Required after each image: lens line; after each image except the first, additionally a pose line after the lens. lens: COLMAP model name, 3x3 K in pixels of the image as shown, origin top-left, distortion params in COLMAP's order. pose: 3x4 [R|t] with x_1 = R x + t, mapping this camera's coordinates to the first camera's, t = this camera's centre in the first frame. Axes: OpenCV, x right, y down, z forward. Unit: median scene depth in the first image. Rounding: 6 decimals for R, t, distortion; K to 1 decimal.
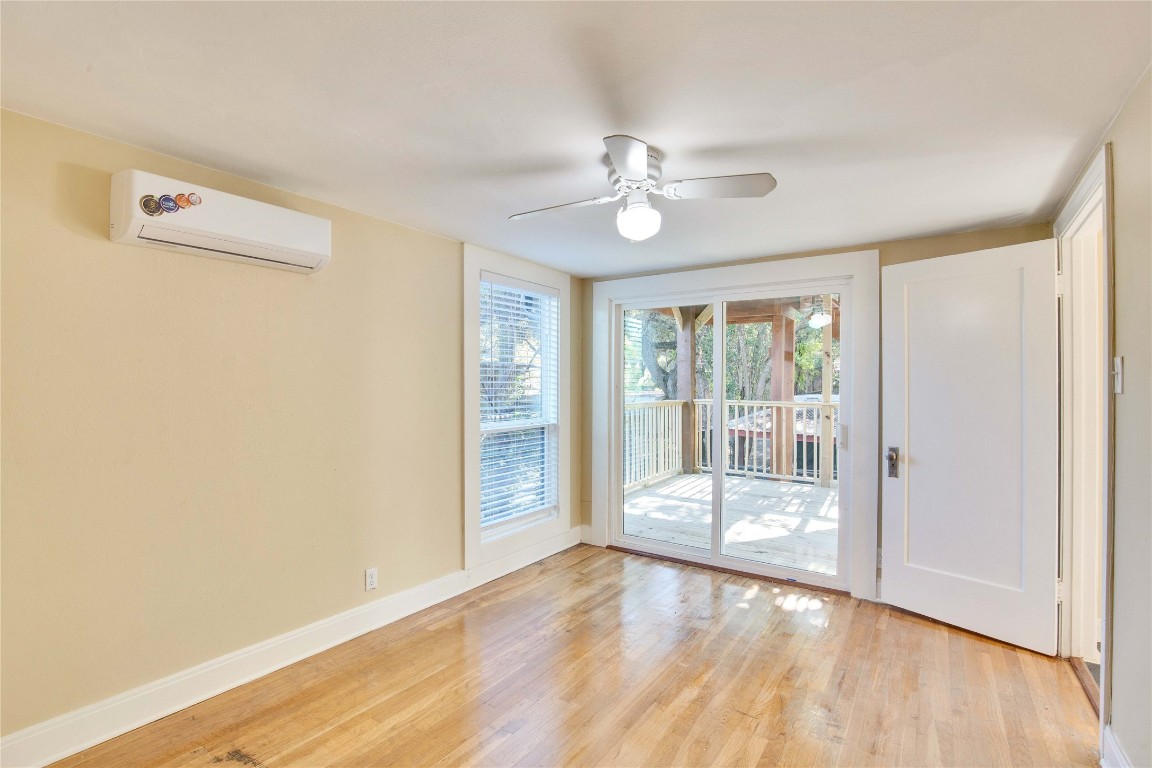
lens RADIAL K [[539.3, 0, 576.0], [0, 539.3, 384.0], [0, 0, 1]] dist [-0.033304, 0.009790]
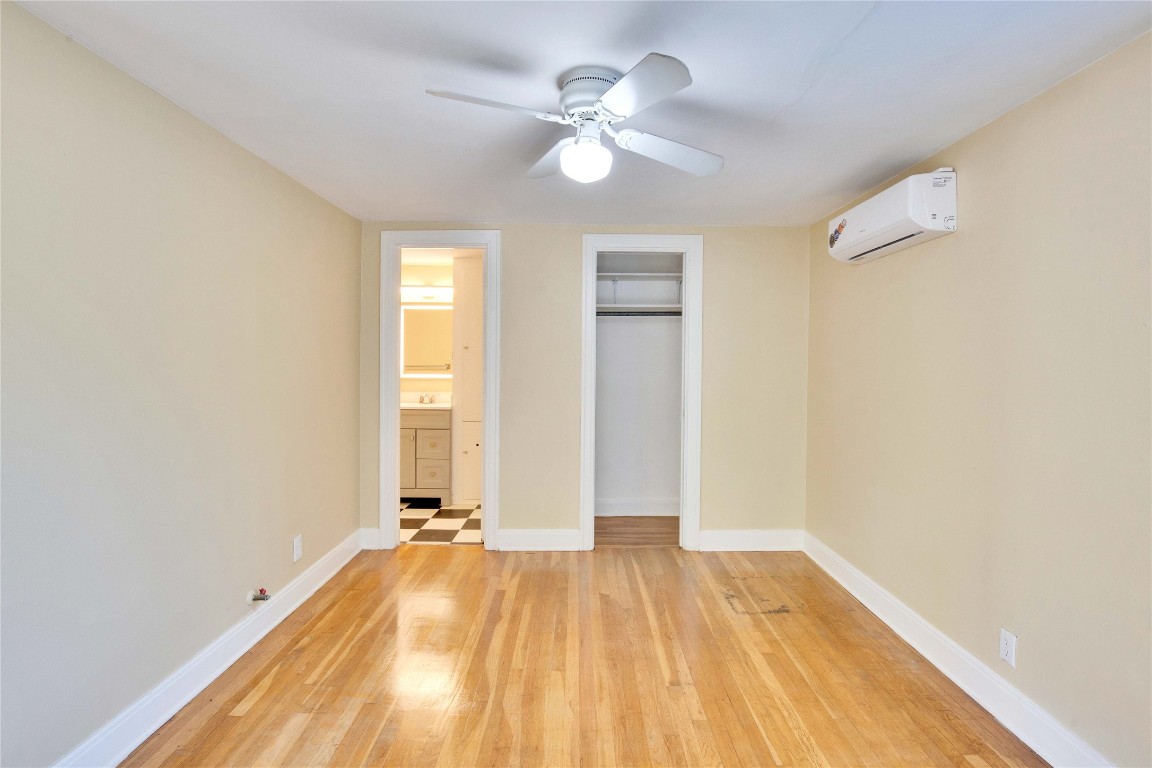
lens RADIAL K [[539.3, 0, 576.0], [0, 539.3, 384.0], [0, 0, 1]] dist [-0.033304, 0.009790]
pose [[-0.819622, 0.013614, -0.572742, 0.634845], [-0.011502, 0.999125, 0.040209, 0.017611], [0.572789, 0.039544, -0.818749, 1.760738]]
